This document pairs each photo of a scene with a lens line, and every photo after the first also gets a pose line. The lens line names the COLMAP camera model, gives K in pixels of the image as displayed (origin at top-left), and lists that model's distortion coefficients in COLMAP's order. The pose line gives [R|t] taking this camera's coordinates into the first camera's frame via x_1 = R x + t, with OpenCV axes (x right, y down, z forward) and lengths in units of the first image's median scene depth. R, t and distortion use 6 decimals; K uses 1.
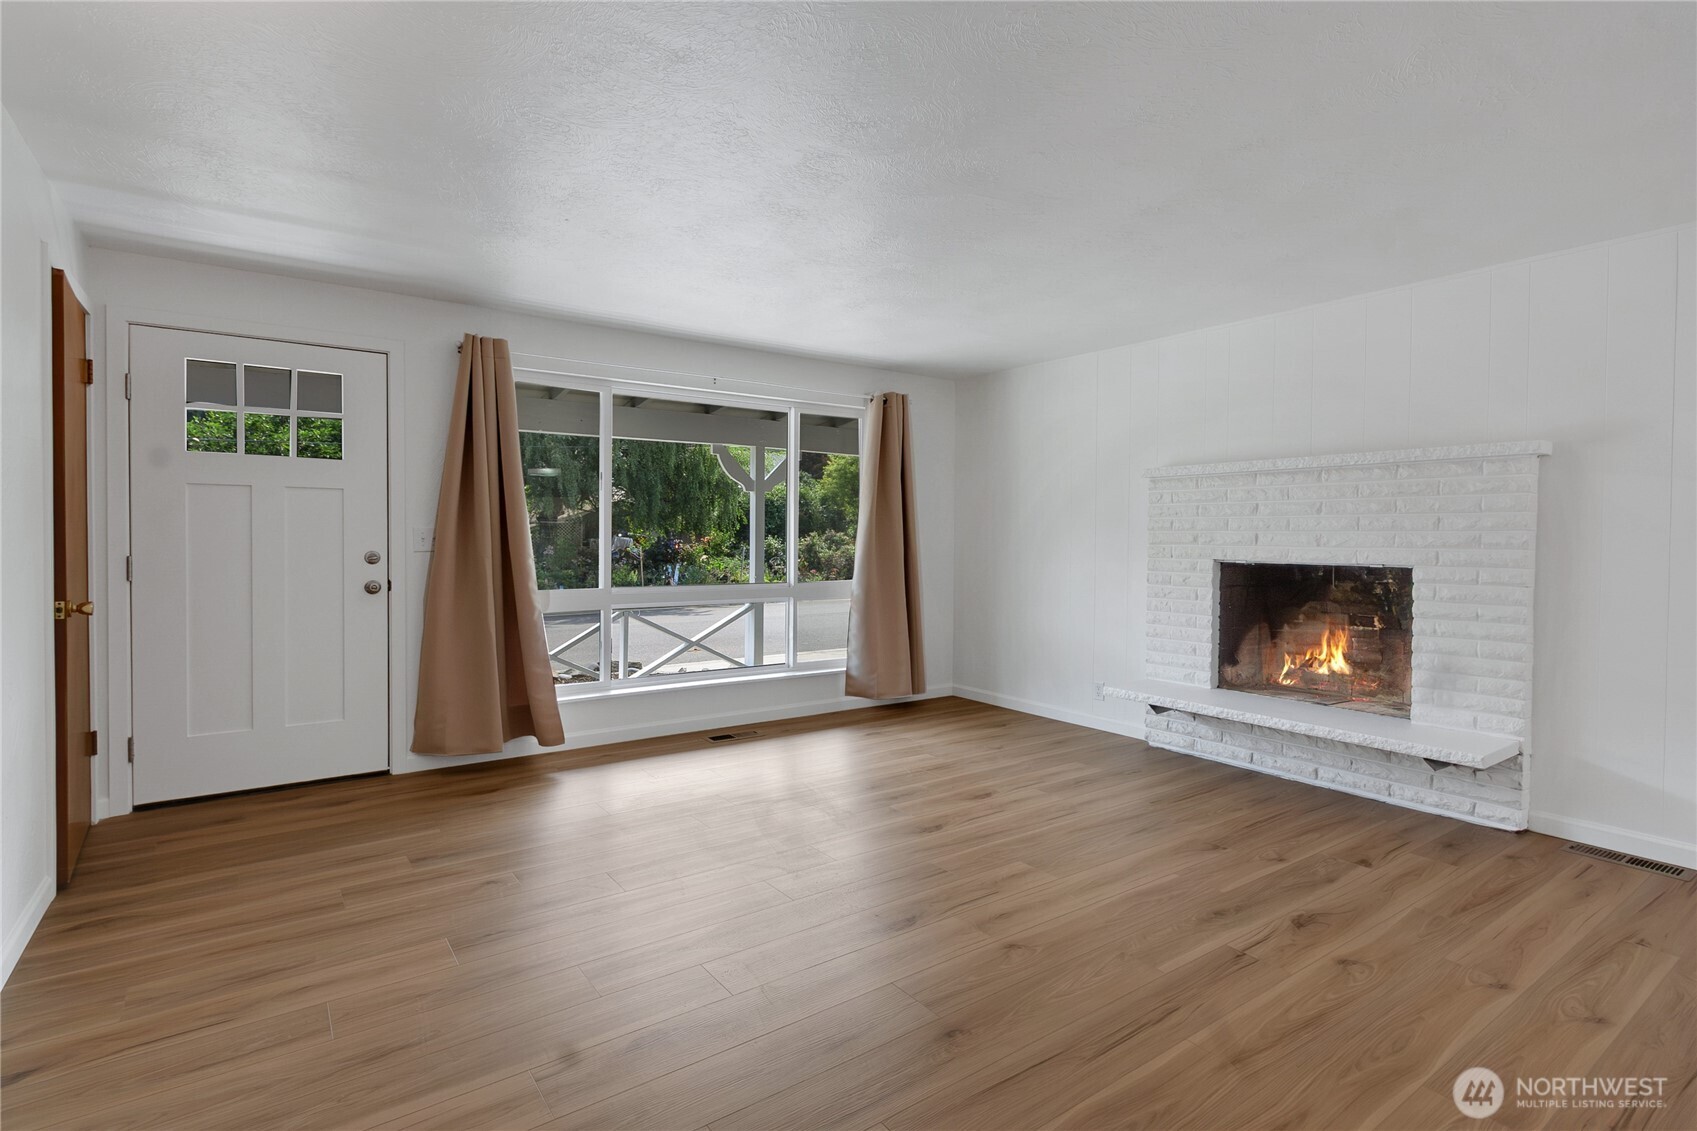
lens RADIAL K [[815.5, 0, 800.5], [0, 815.5, 554.2], [0, 0, 1]] dist [0.001601, 0.000688]
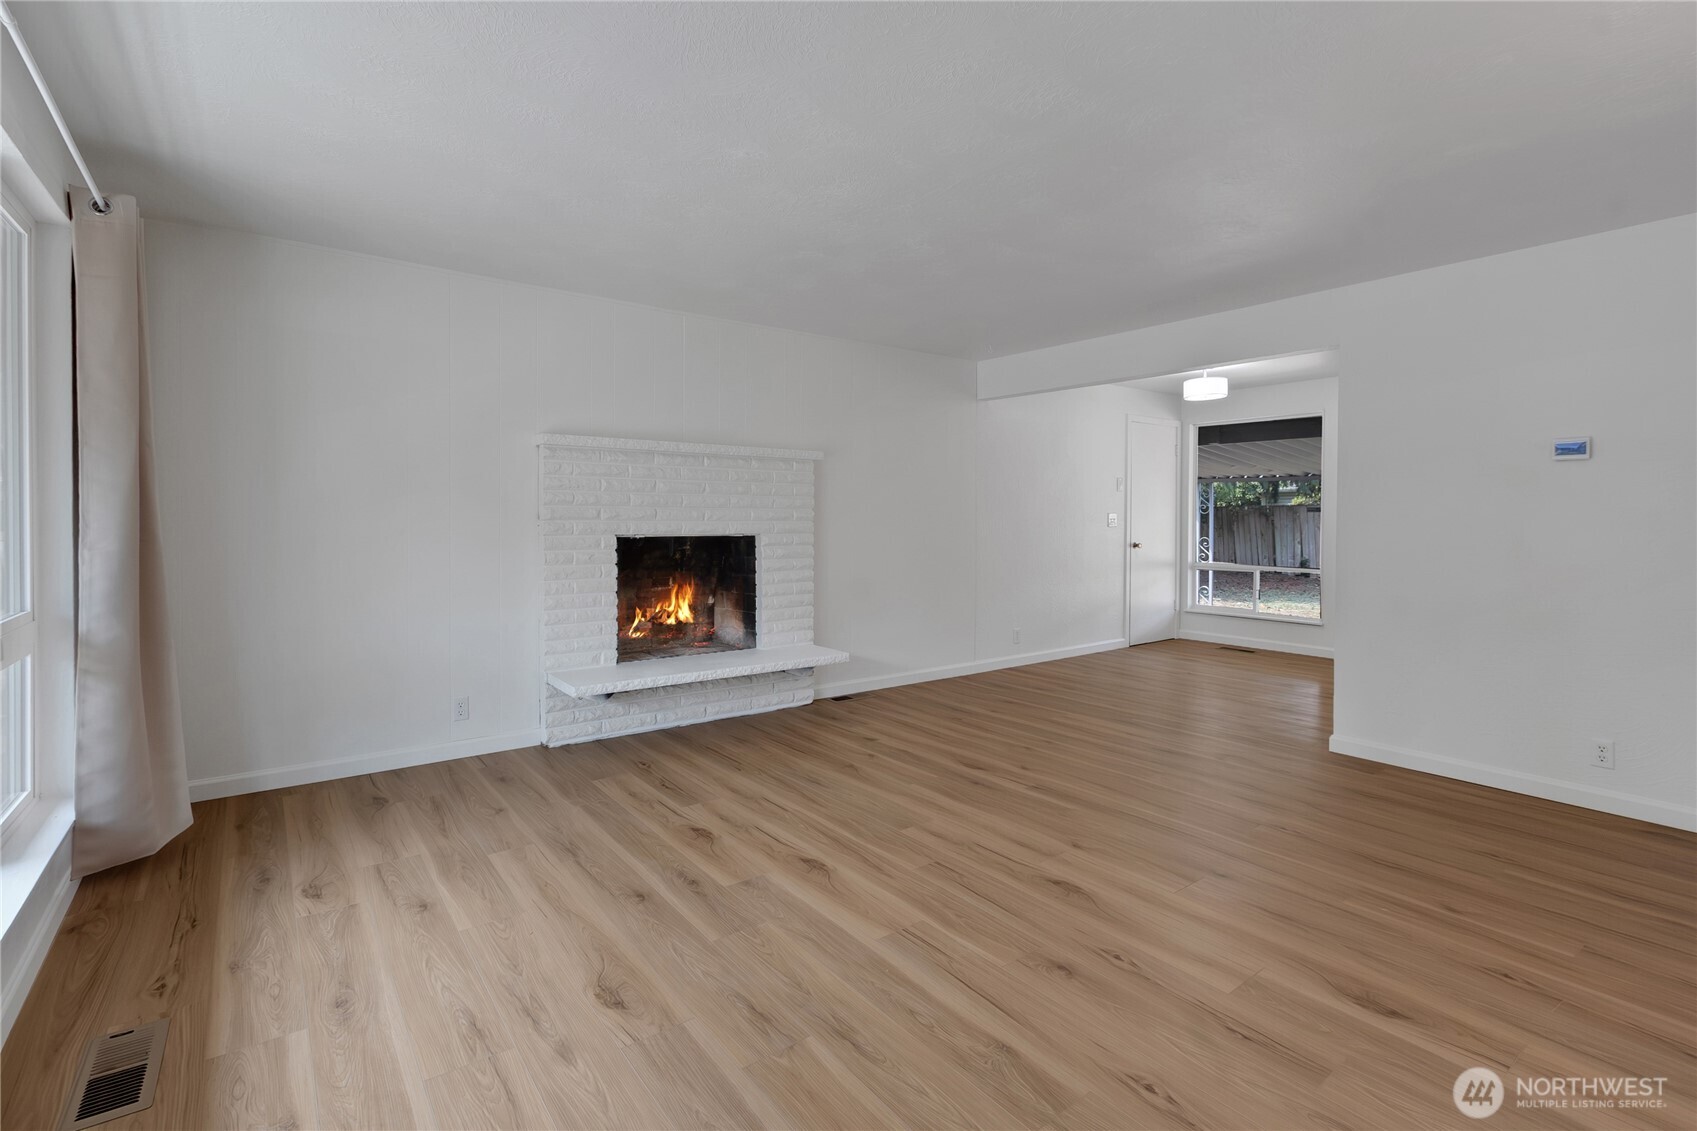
lens RADIAL K [[793.1, 0, 907.2], [0, 793.1, 531.0], [0, 0, 1]] dist [0.001361, -0.000111]
pose [[-0.096536, -0.022854, 0.995067, -0.512188], [0.016324, 0.999566, 0.024541, -0.016858], [-0.995196, 0.018613, -0.096121, 0.773841]]
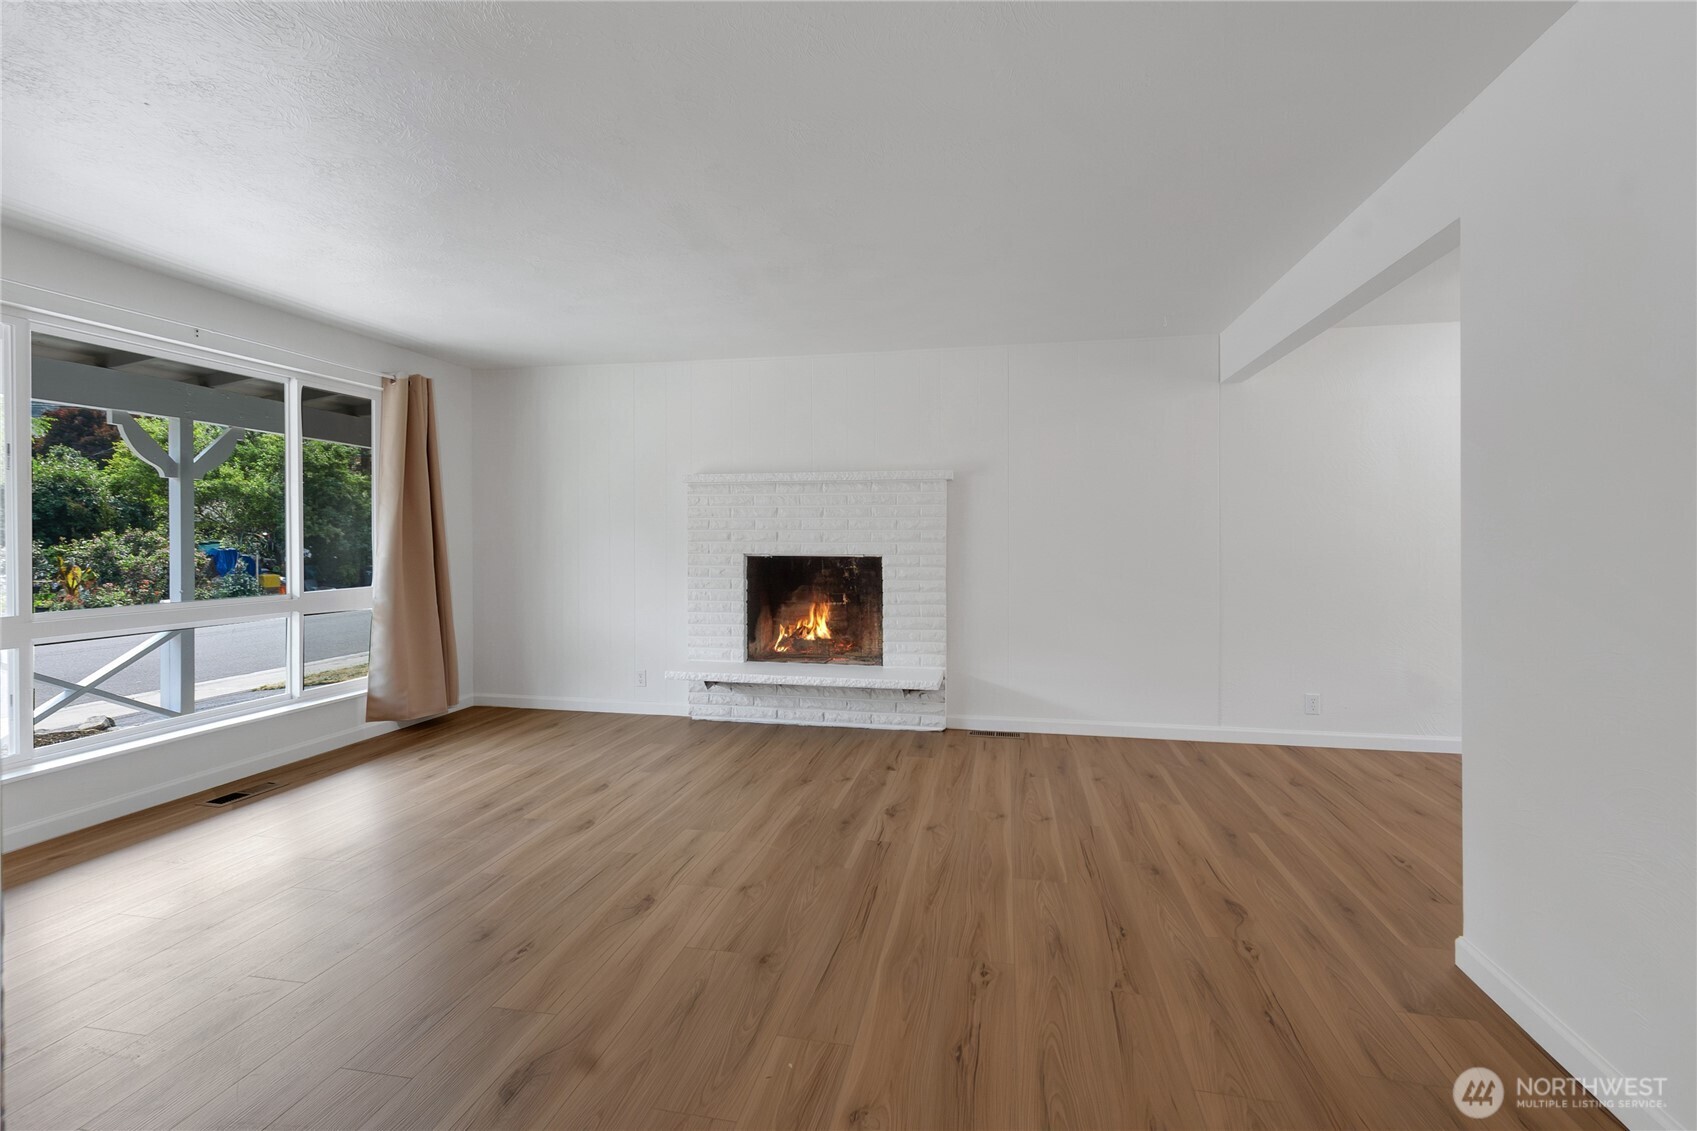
lens RADIAL K [[839.9, 0, 842.6], [0, 839.9, 545.5], [0, 0, 1]] dist [-0.001684, 0.000112]
pose [[0.708164, -0.013256, 0.705923, -0.271509], [0.020082, 0.999797, -0.001371, -0.001154], [-0.705762, 0.015147, 0.708287, 0.027644]]
